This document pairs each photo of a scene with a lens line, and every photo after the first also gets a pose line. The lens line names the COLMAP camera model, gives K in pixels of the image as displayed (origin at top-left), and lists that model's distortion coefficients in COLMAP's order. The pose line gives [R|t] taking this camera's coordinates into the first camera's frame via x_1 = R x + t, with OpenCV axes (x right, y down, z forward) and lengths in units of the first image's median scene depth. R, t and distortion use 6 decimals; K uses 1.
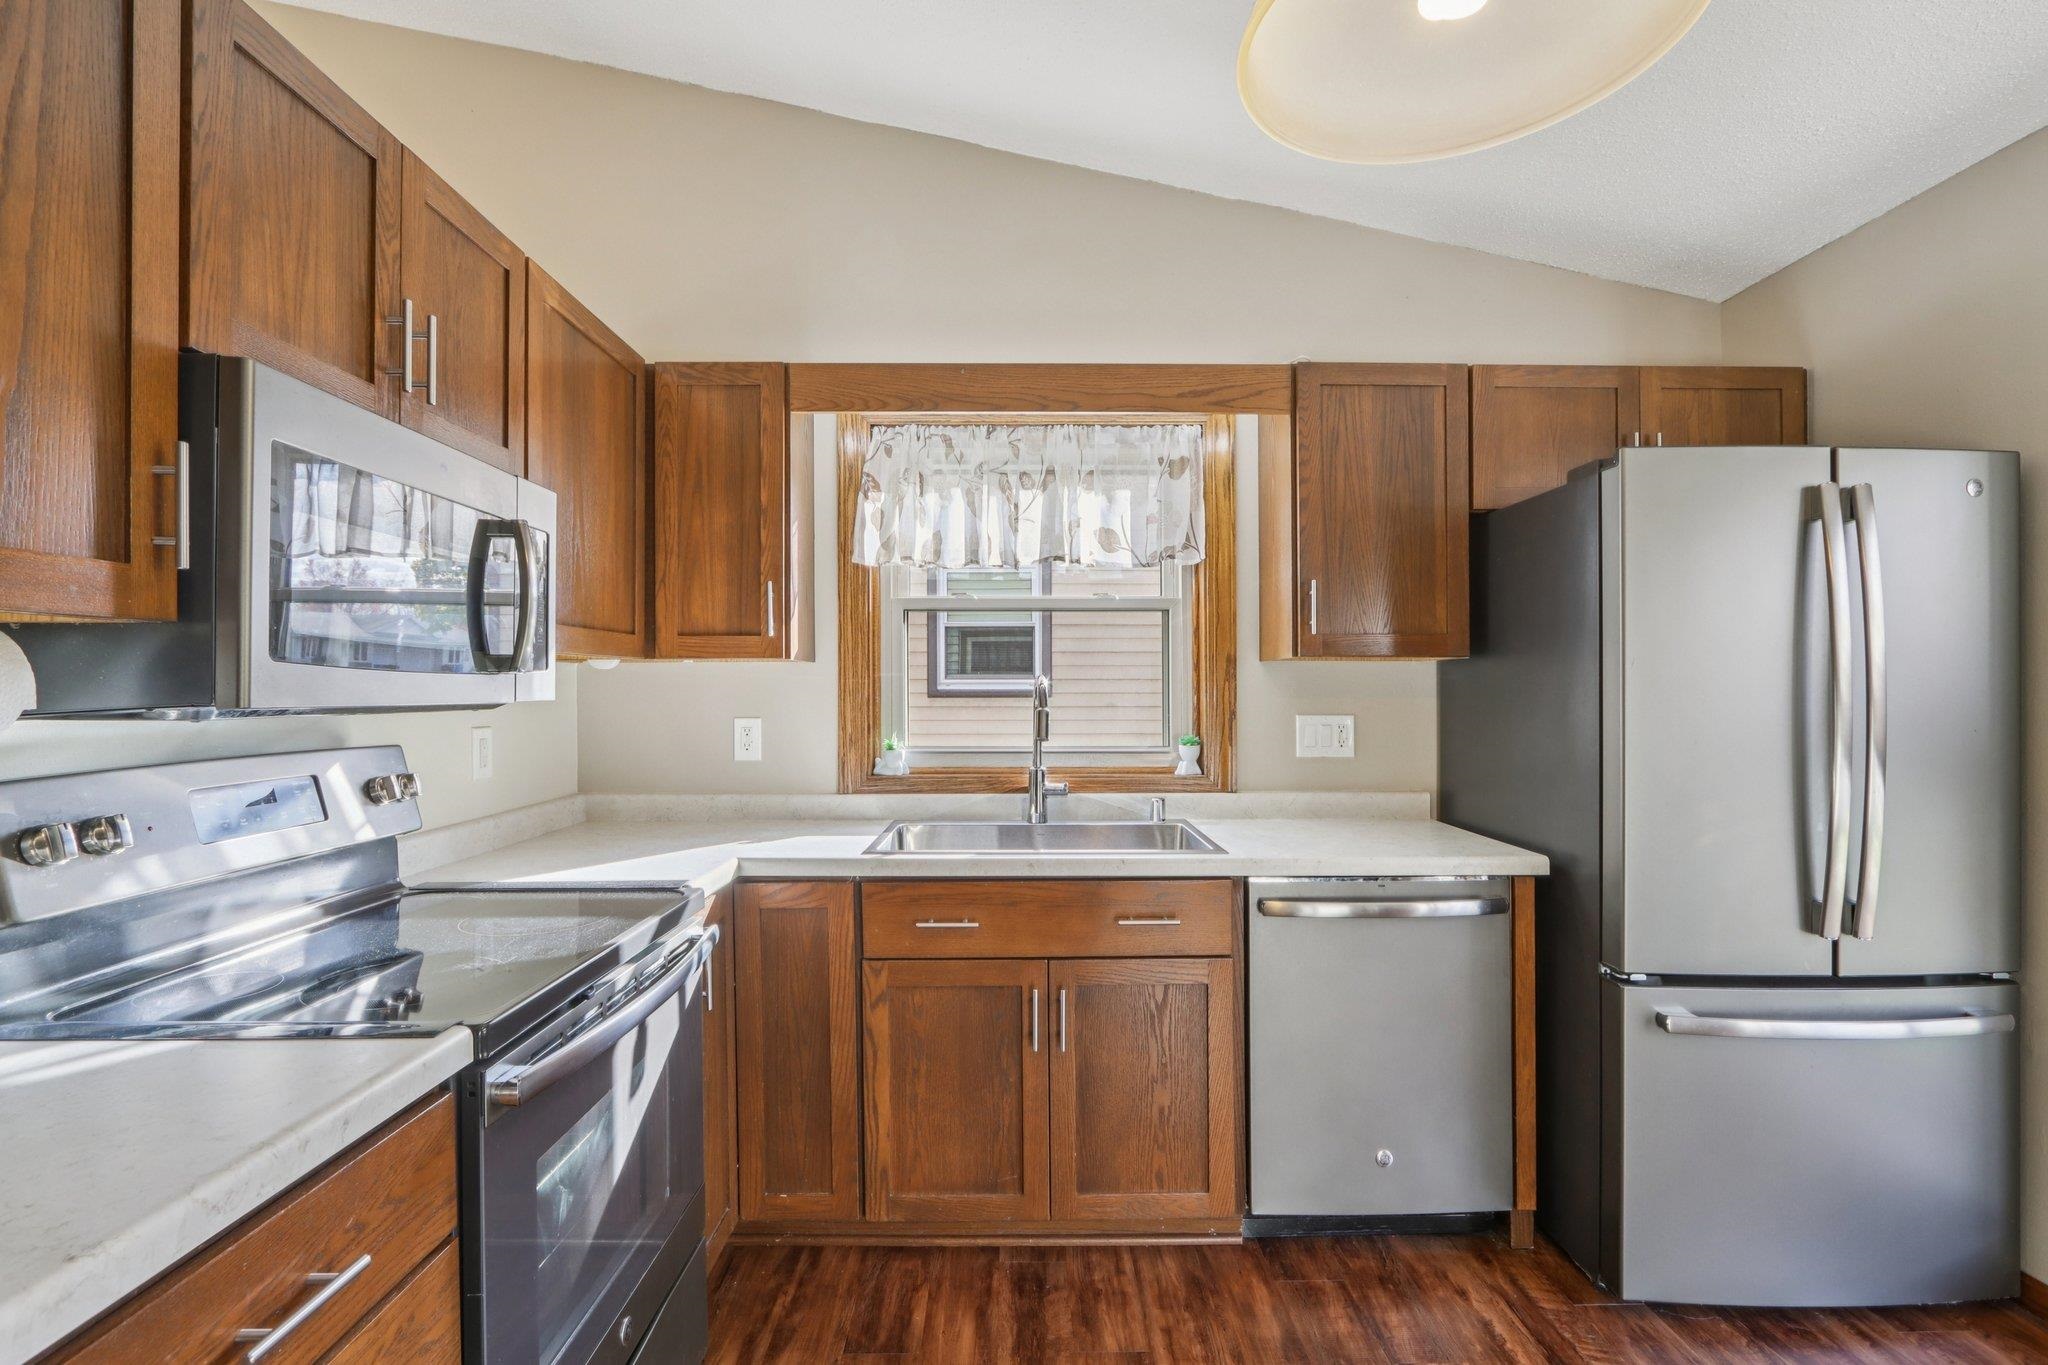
lens RADIAL K [[980.5, 0, 995.1], [0, 980.5, 684.0], [0, 0, 1]] dist [-0.013868, 0.002638]
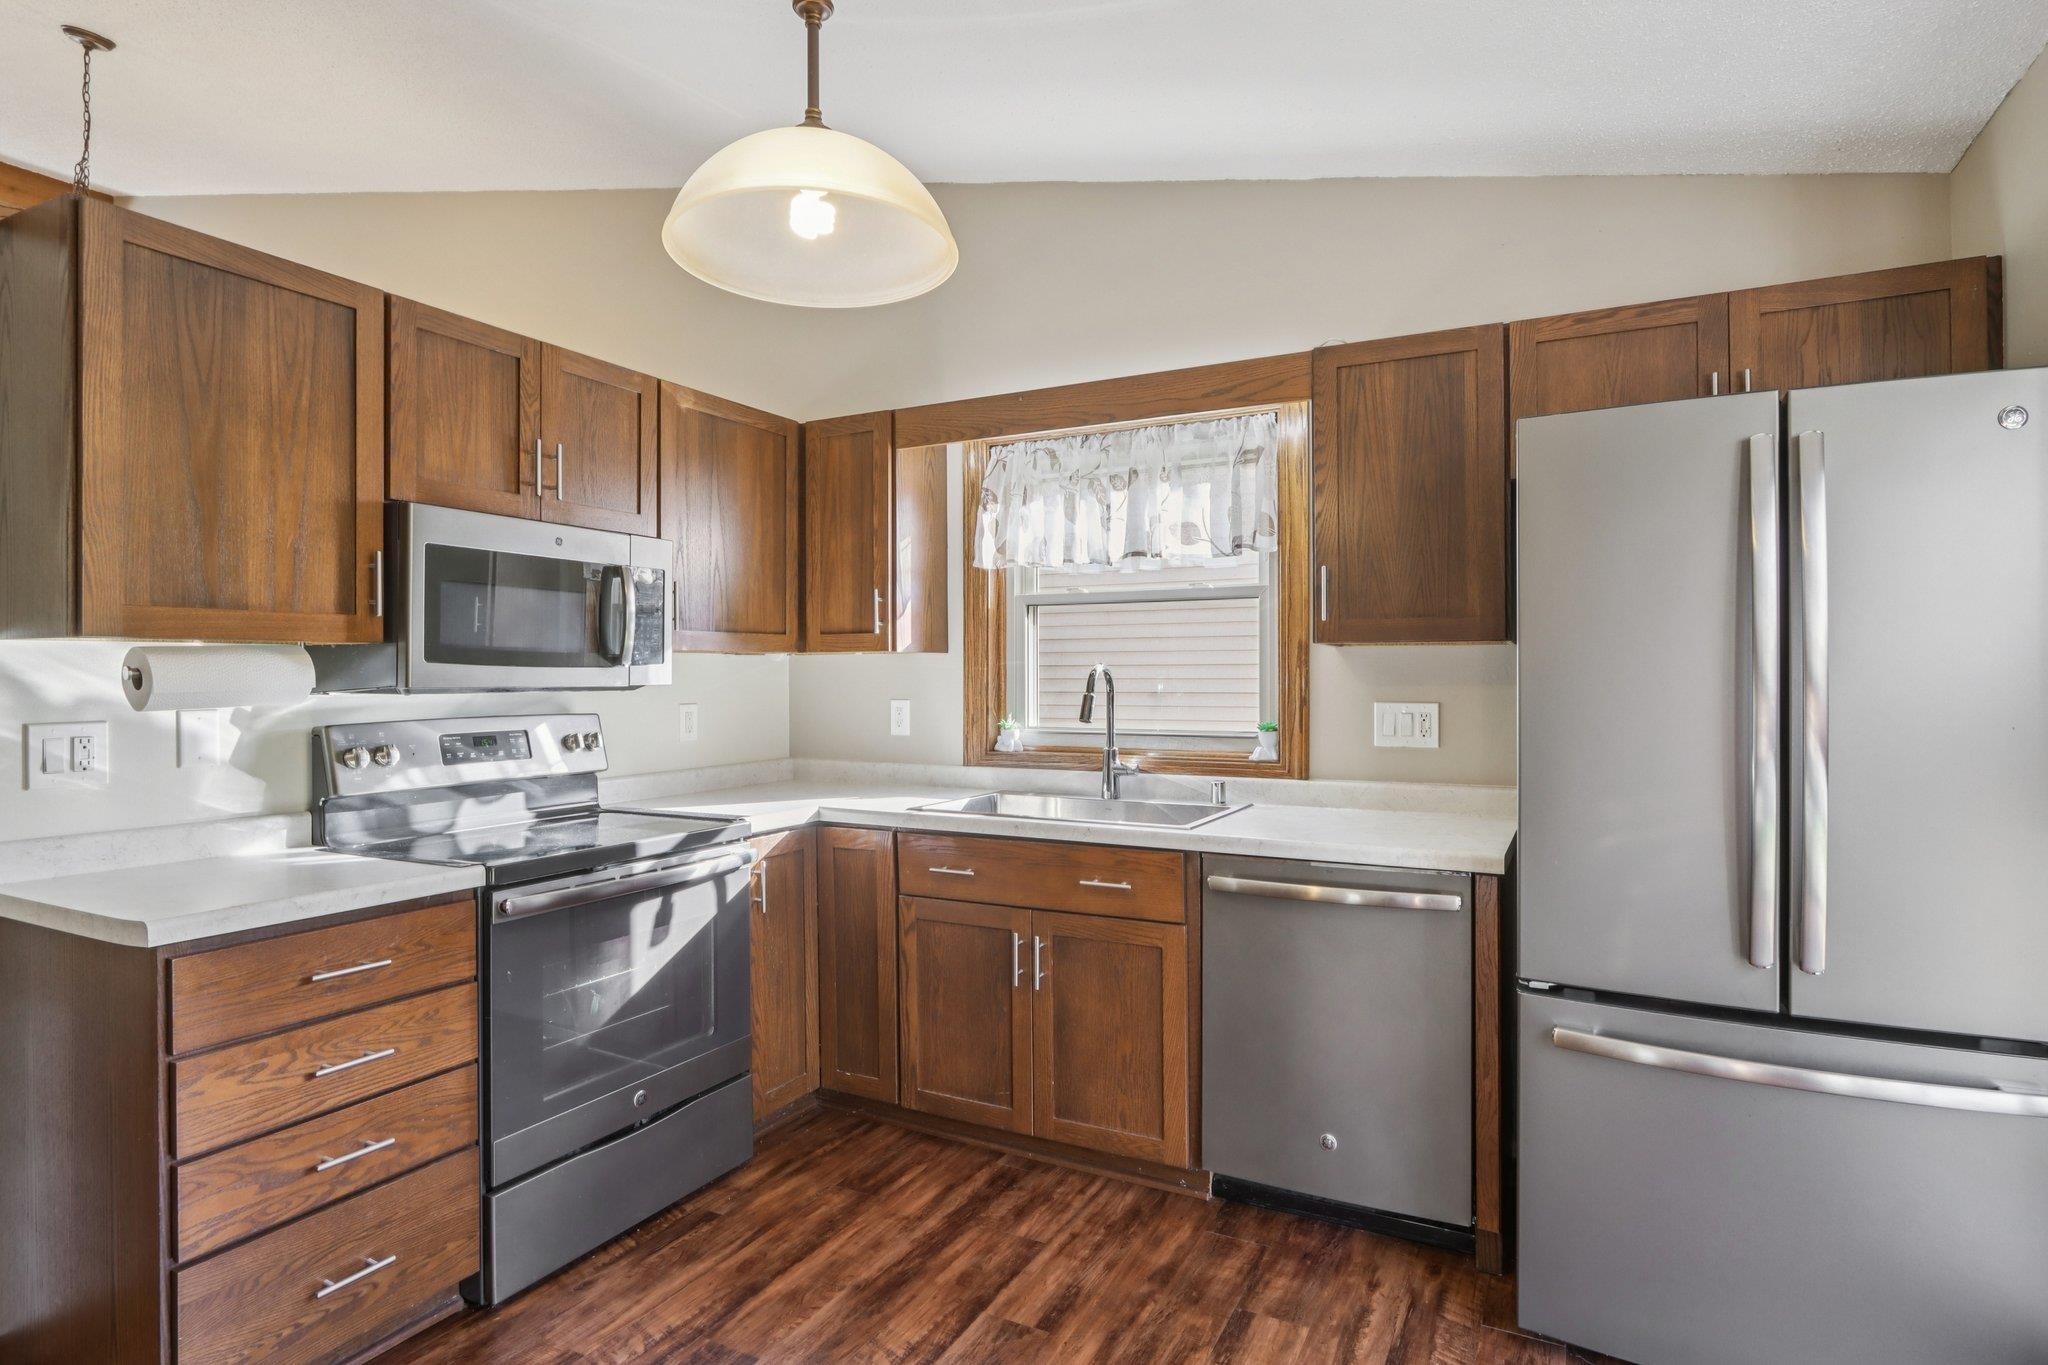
lens RADIAL K [[1070.9, 0, 974.3], [0, 1070.9, 663.8], [0, 0, 1]] dist [-0.013281, 0.000189]
pose [[0.871460, -0.006493, -0.490424, 0.614813], [0.004250, 0.999975, -0.005686, -0.002344], [0.490448, 0.002871, 0.871465, -0.136285]]
